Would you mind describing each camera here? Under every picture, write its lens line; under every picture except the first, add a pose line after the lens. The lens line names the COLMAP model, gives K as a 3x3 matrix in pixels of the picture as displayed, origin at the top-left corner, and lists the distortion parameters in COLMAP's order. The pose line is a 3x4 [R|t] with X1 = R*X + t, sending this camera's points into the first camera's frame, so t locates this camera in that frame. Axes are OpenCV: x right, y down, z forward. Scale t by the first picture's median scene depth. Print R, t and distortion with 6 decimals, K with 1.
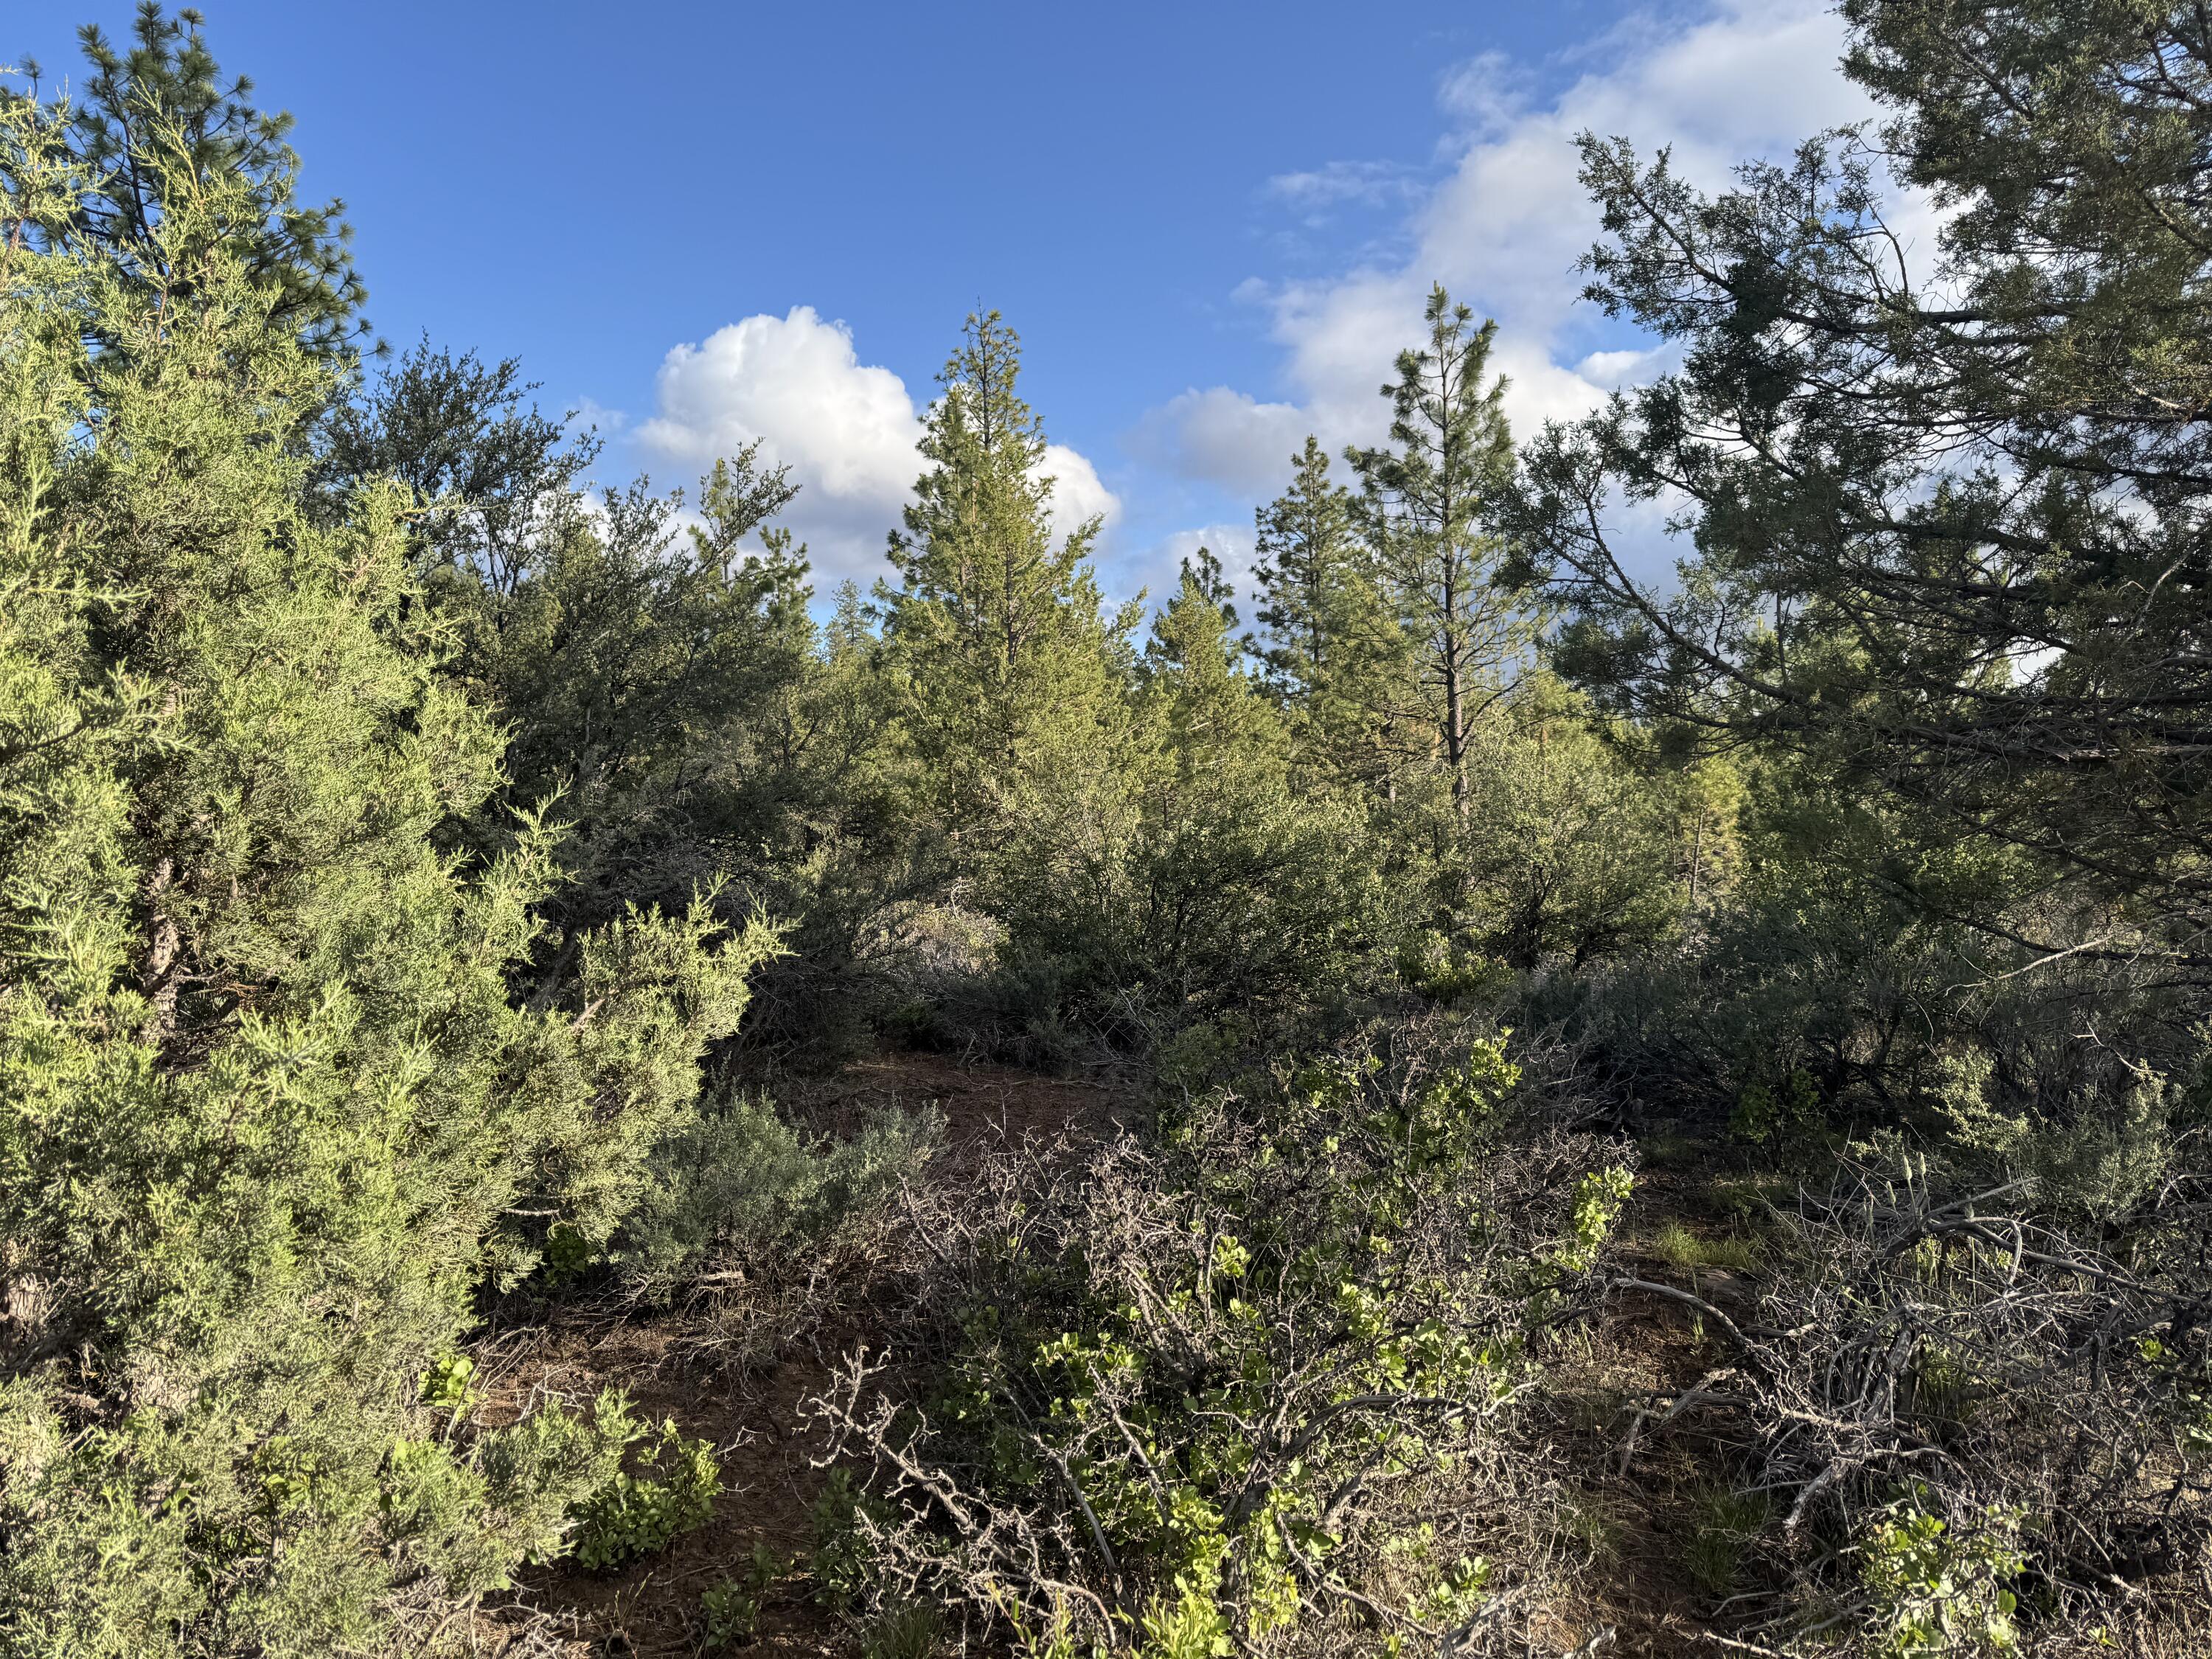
lens RADIAL K [[1491.1, 0, 1107.1], [0, 1491.1, 819.9], [0, 0, 1]] dist [-0.003352, 0.000598]
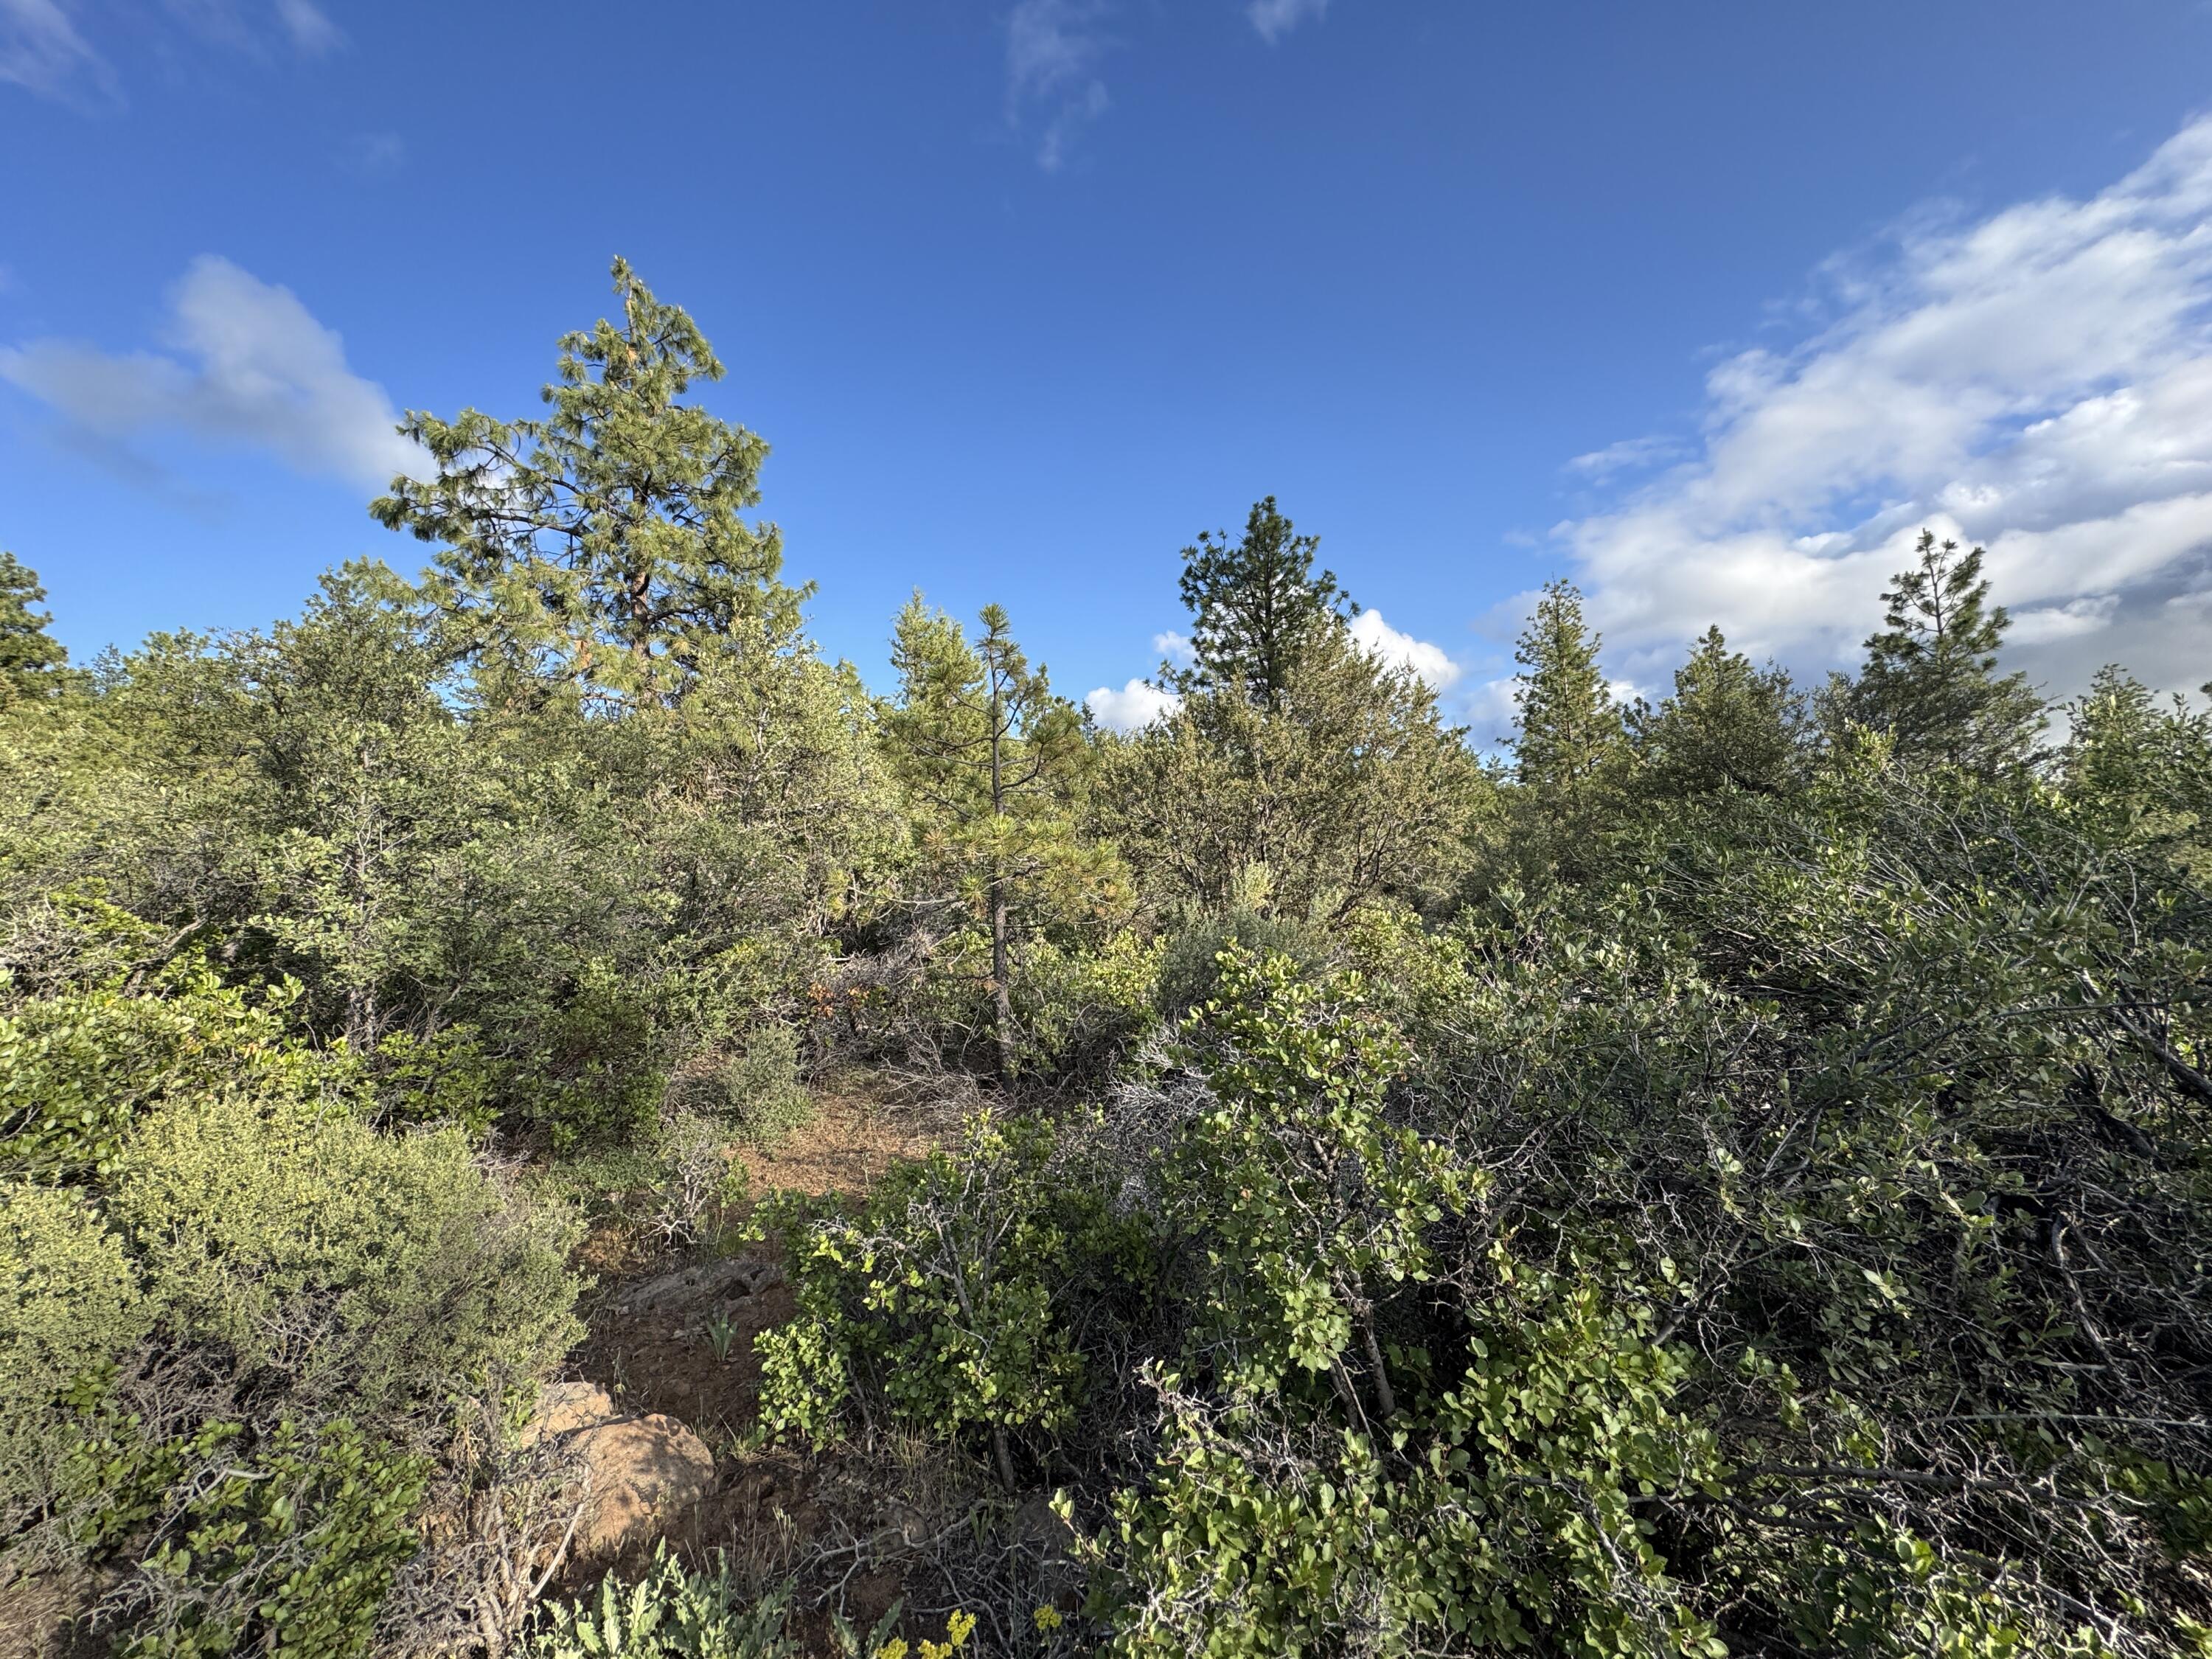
lens RADIAL K [[867.4, 0, 1097.7], [0, 867.4, 828.3], [0, 0, 1]] dist [-0.002433, -0.000824]
pose [[0.930938, -0.012135, -0.364976, -0.142100], [-0.004177, 0.999028, -0.043871, 0.006123], [0.365154, 0.042365, 0.929983, -0.099272]]
